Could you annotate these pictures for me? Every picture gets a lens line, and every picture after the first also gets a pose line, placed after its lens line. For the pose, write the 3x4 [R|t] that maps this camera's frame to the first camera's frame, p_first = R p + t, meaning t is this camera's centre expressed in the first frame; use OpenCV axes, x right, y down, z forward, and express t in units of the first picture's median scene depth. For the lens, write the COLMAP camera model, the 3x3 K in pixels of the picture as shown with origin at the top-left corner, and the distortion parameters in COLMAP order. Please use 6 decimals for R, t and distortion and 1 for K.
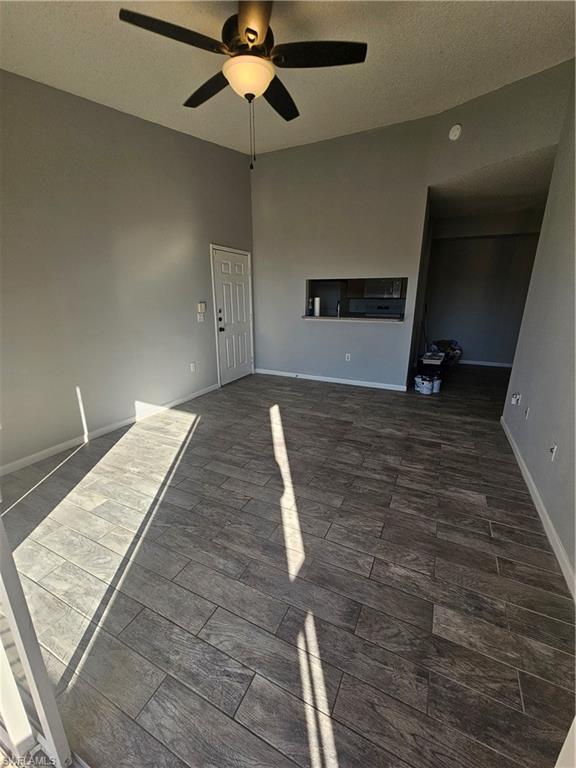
lens RADIAL K [[313.7, 0, 287.1], [0, 313.7, 381.6], [0, 0, 1]] dist [0.001645, 0.000049]
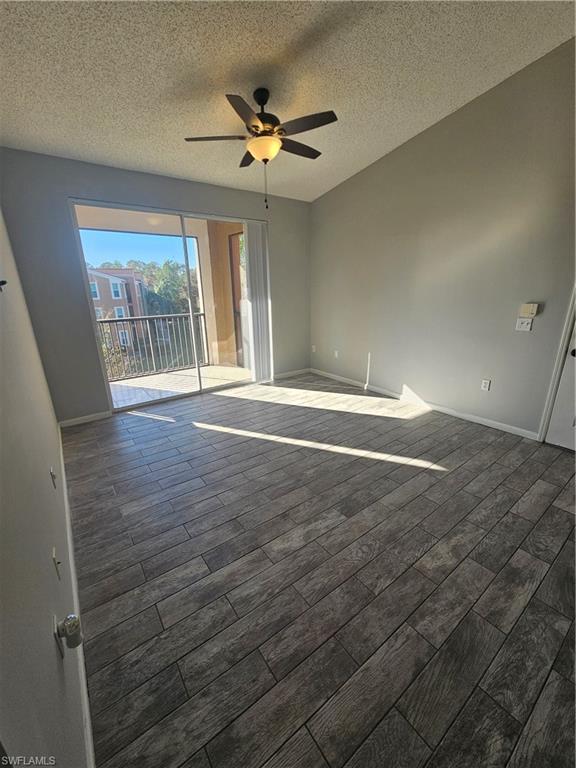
lens RADIAL K [[313.7, 0, 287.4], [0, 313.7, 385.6], [0, 0, 1]] dist [0.001645, 0.000049]
pose [[-0.458468, 0.273454, -0.845595, 0.734283], [-0.217635, 0.887966, 0.405155, -0.321872], [0.861651, 0.369782, -0.347590, 1.078338]]
